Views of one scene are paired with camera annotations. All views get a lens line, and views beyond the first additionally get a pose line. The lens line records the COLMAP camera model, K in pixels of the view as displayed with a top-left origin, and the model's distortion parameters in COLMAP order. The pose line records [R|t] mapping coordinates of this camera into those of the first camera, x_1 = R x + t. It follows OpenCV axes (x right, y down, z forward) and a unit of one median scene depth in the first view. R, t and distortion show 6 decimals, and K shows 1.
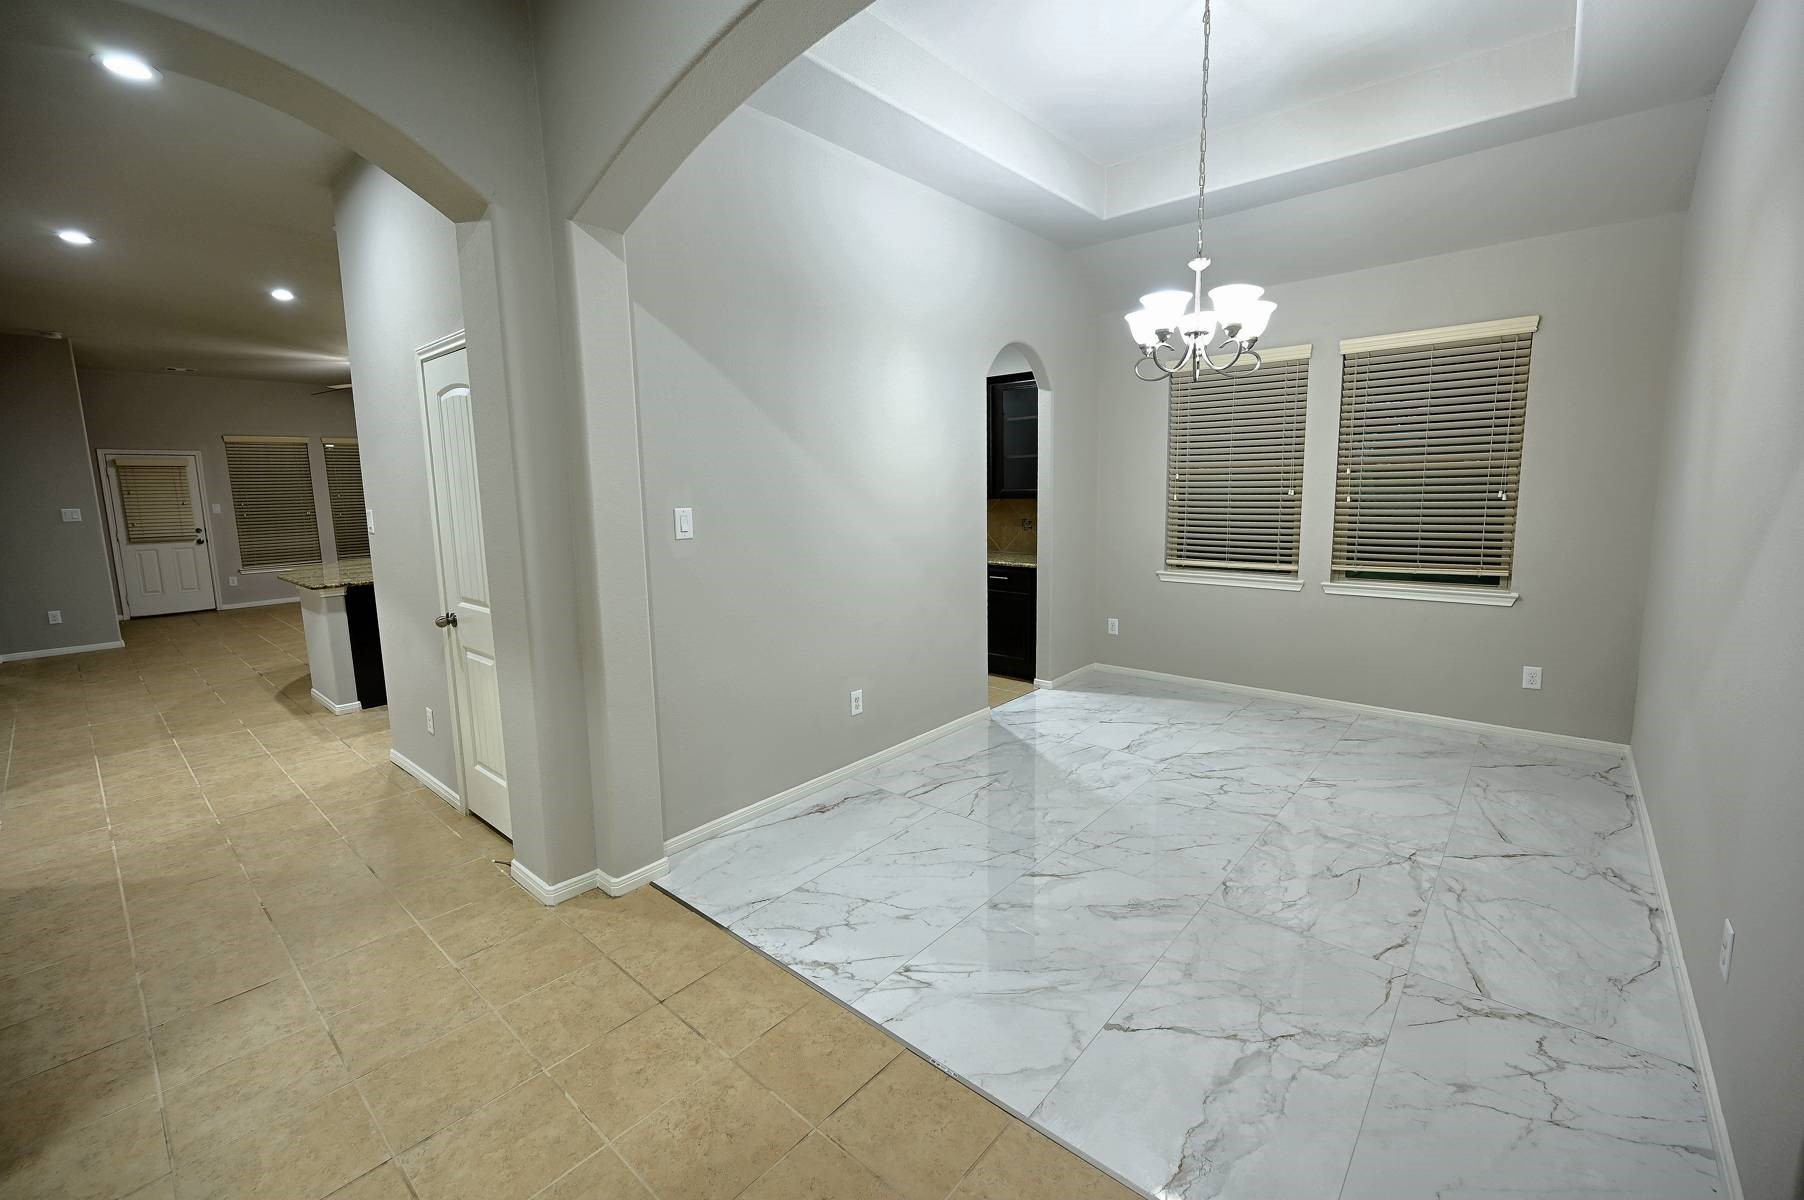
lens RADIAL K [[720.6, 0, 874.7], [0, 720.6, 586.4], [0, 0, 1]] dist [-0.001366, -0.000752]
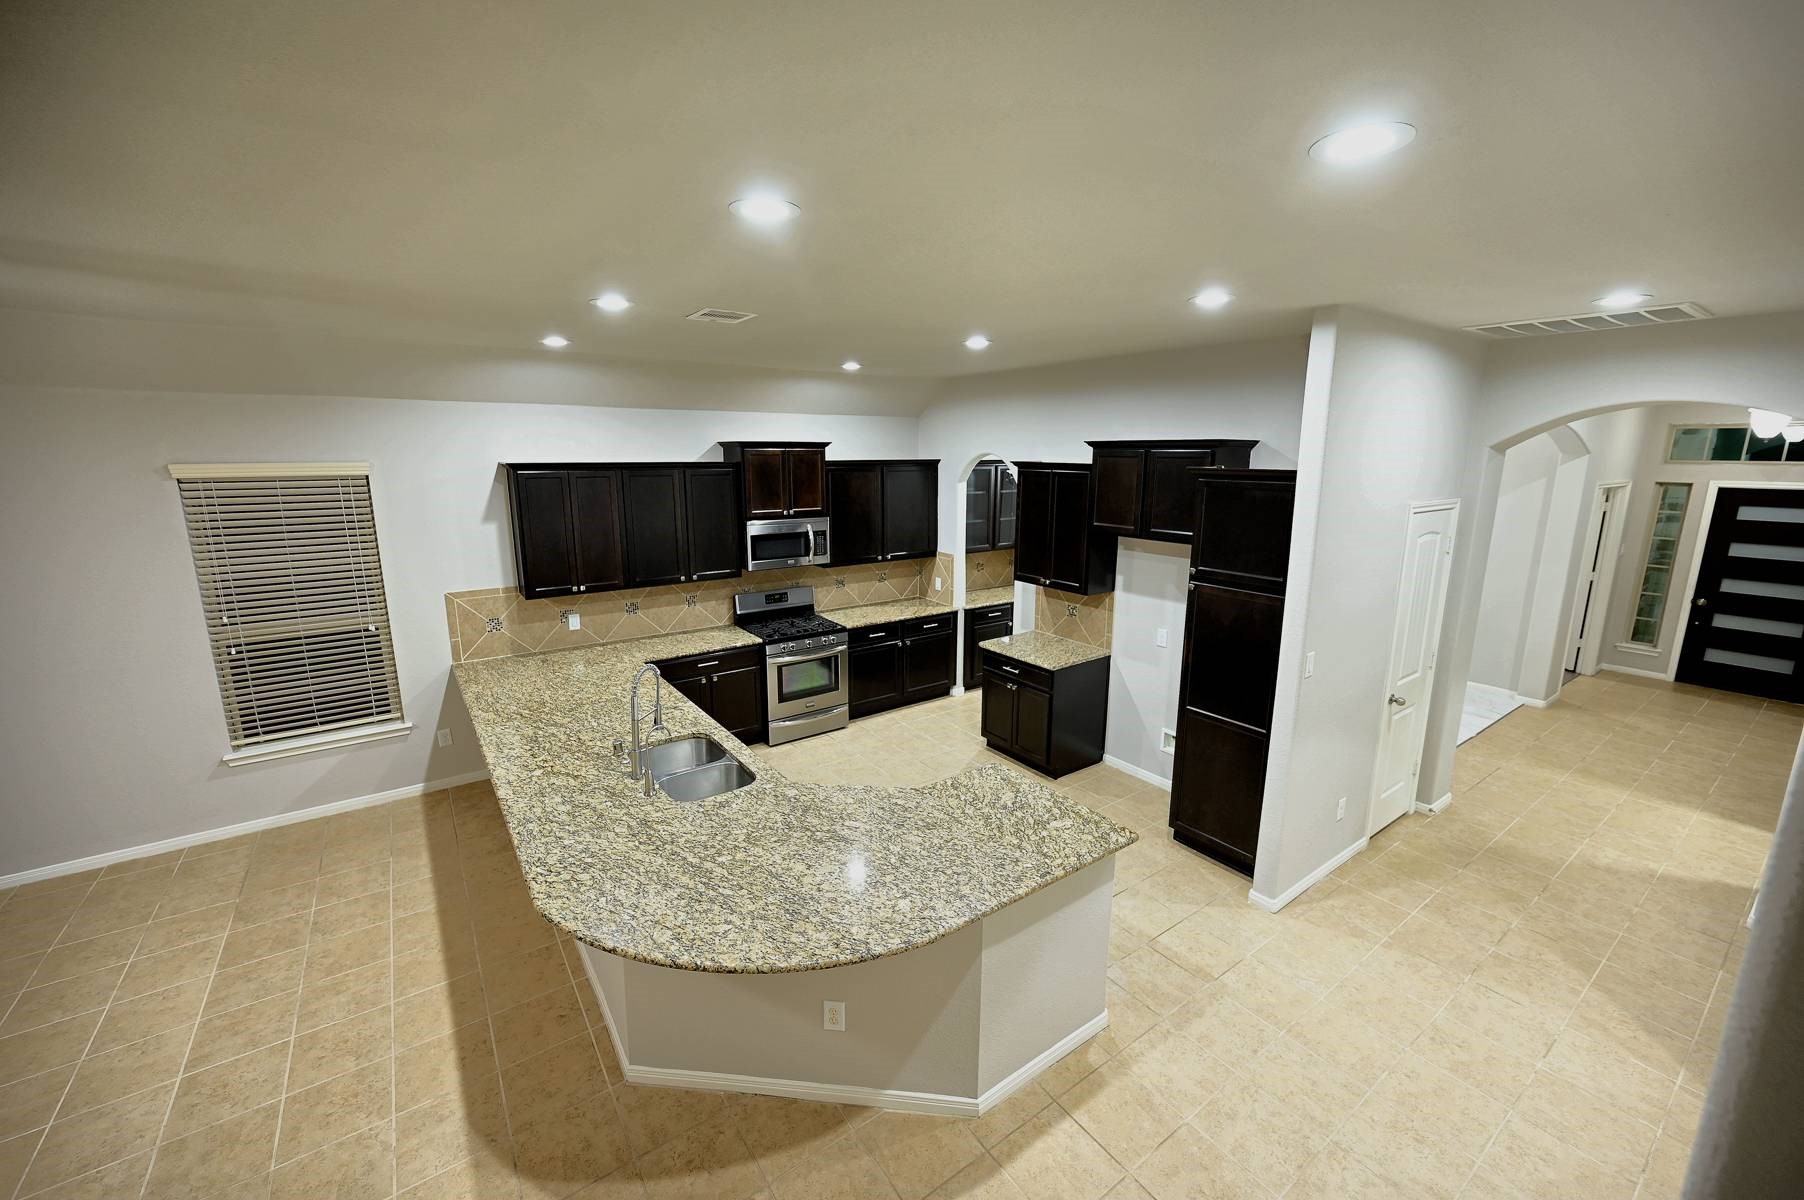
lens RADIAL K [[720.6, 0, 898.2], [0, 720.6, 594.0], [0, 0, 1]] dist [-0.001366, -0.000752]
pose [[0.232004, -0.176611, 0.956547, -0.869579], [0.130848, 0.980108, 0.149224, -0.196836], [-0.963874, 0.090542, 0.250498, 0.651706]]
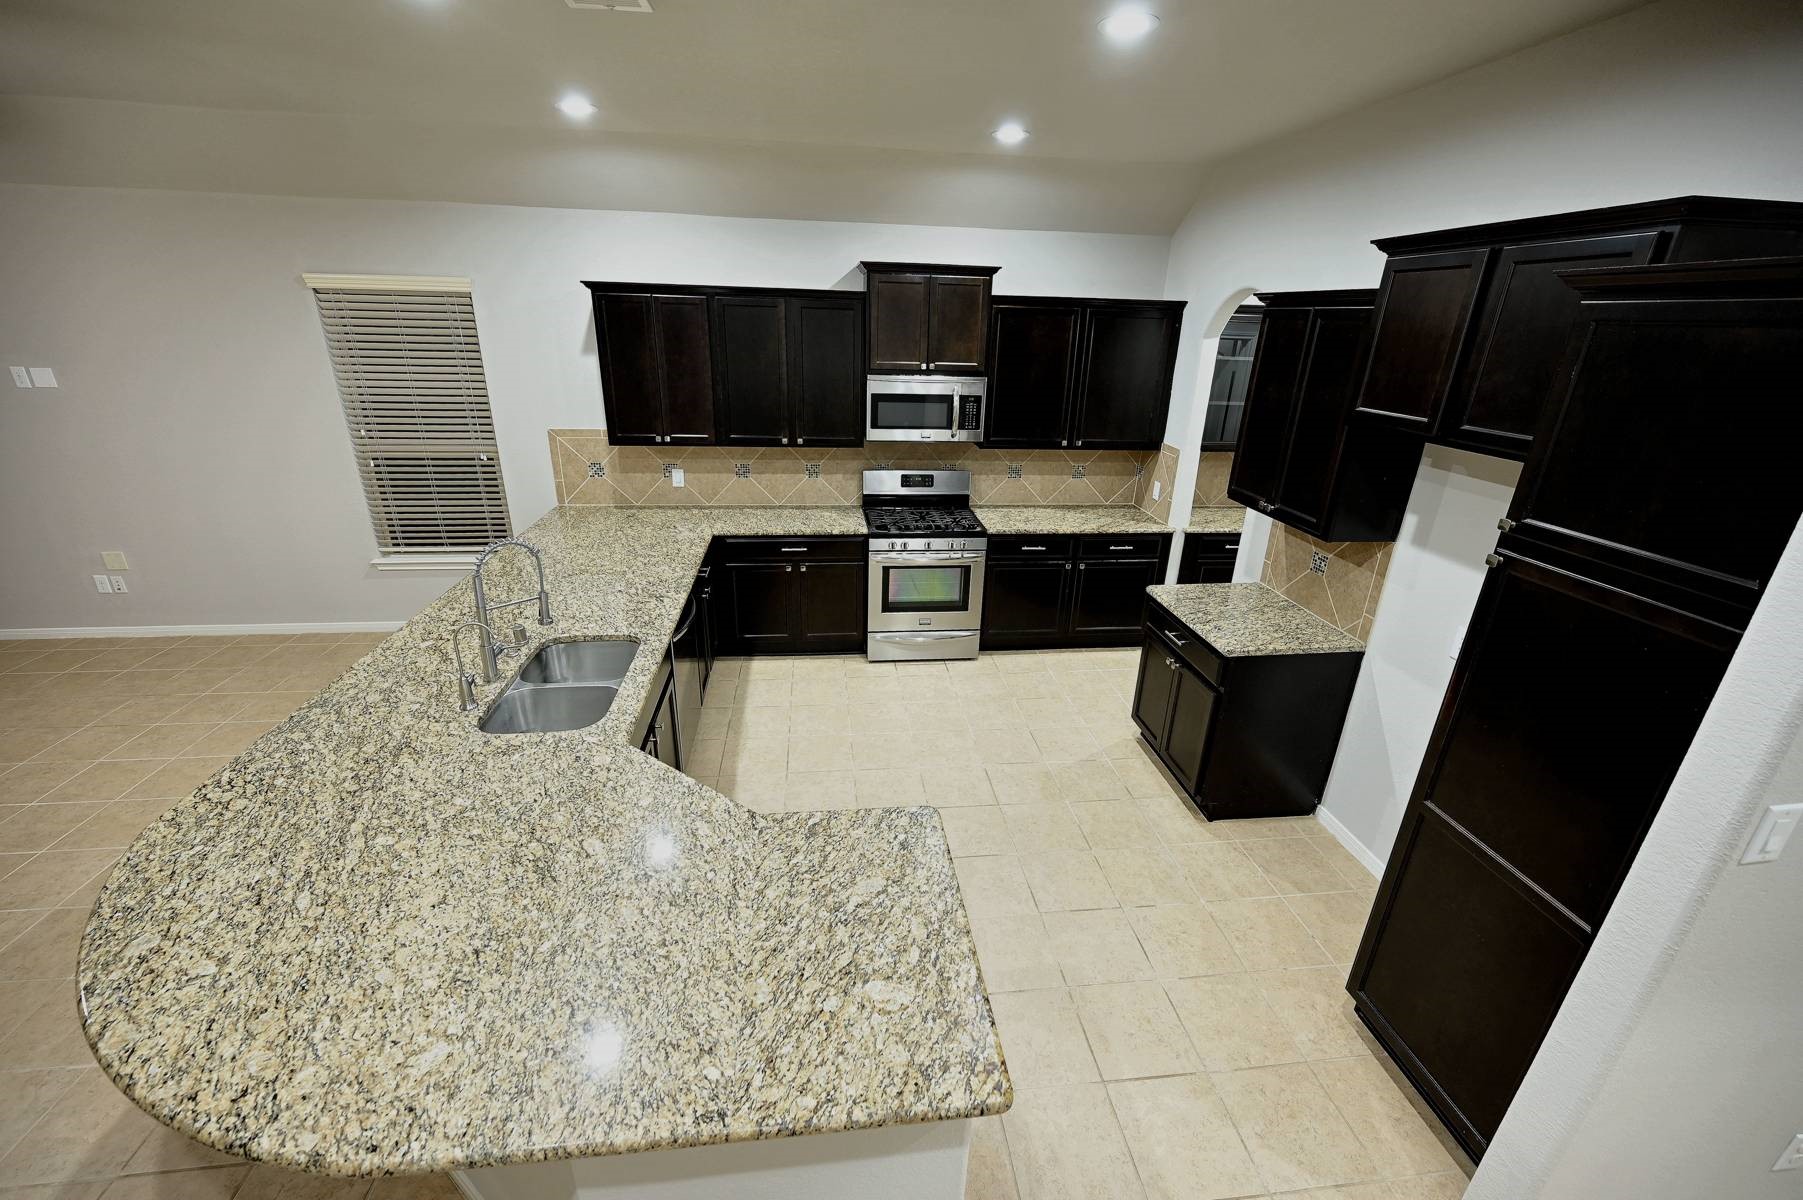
lens RADIAL K [[720.2, 0, 897.9], [0, 720.2, 602.5], [0, 0, 1]] dist [-0.001366, -0.000752]
pose [[0.674827, -0.239118, 0.698163, -0.608176], [0.065429, 0.961711, 0.266141, -0.156353], [-0.735070, -0.133919, 0.664633, 0.561539]]
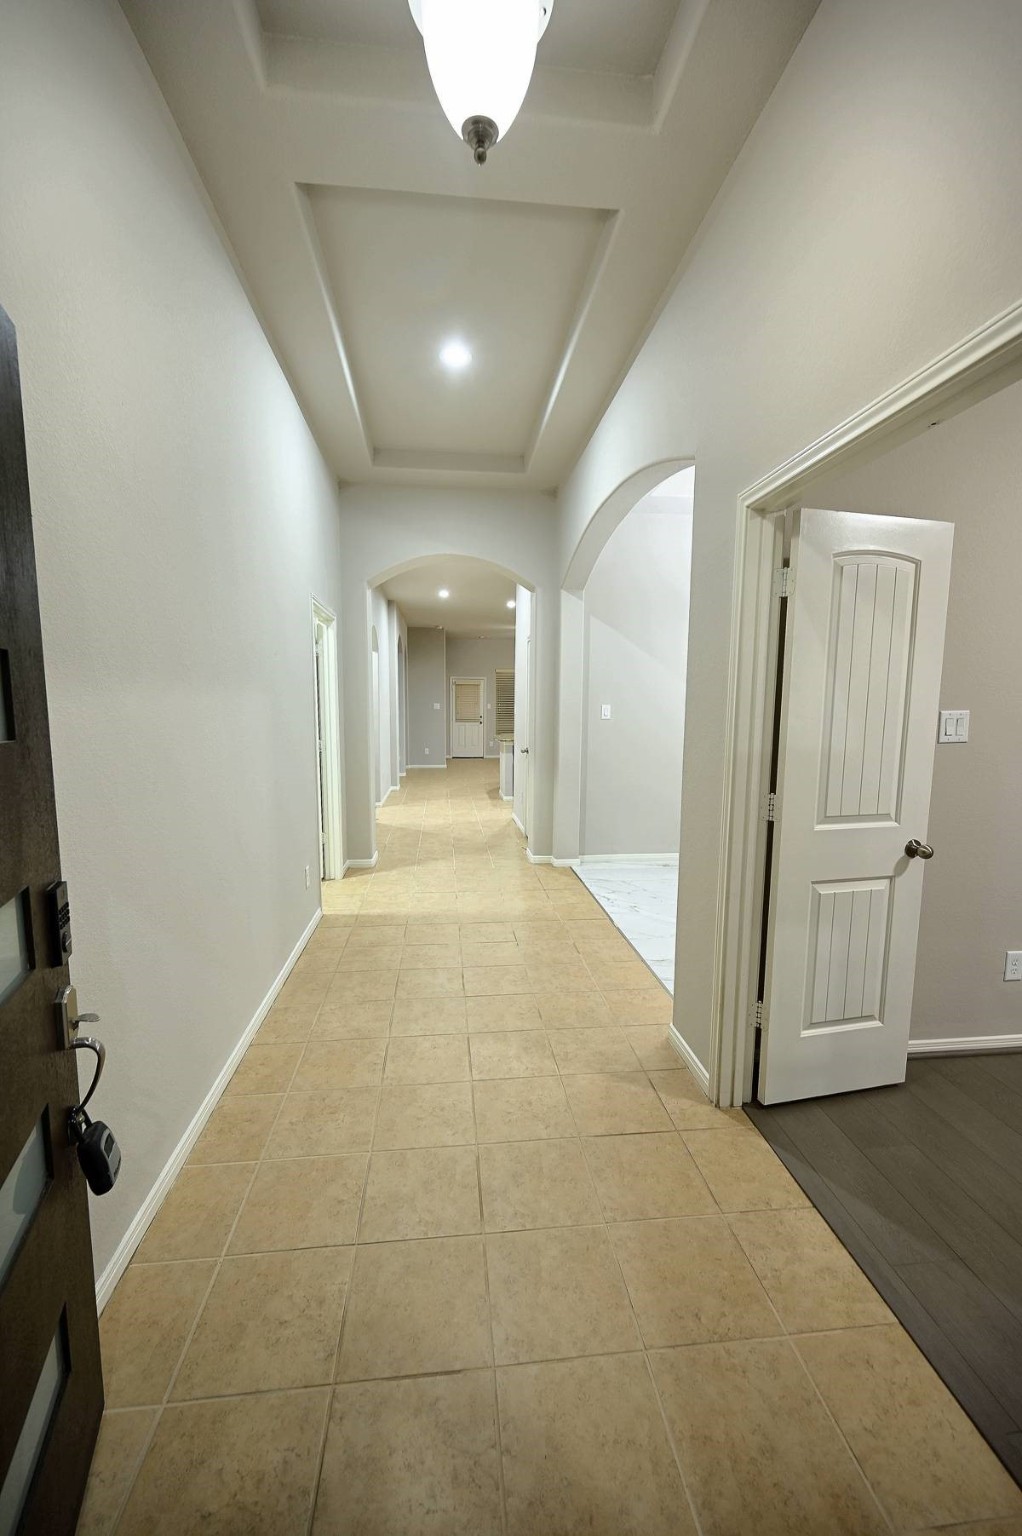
lens RADIAL K [[613.5, 0, 505.7], [0, 613.5, 775.1], [0, 0, 1]] dist [-0.001366, -0.000752]
pose [[0.731028, 0.100137, -0.674960, 0.353220], [-0.111672, 0.993394, 0.026430, 0.039285], [0.673147, 0.056053, 0.737381, -0.253985]]
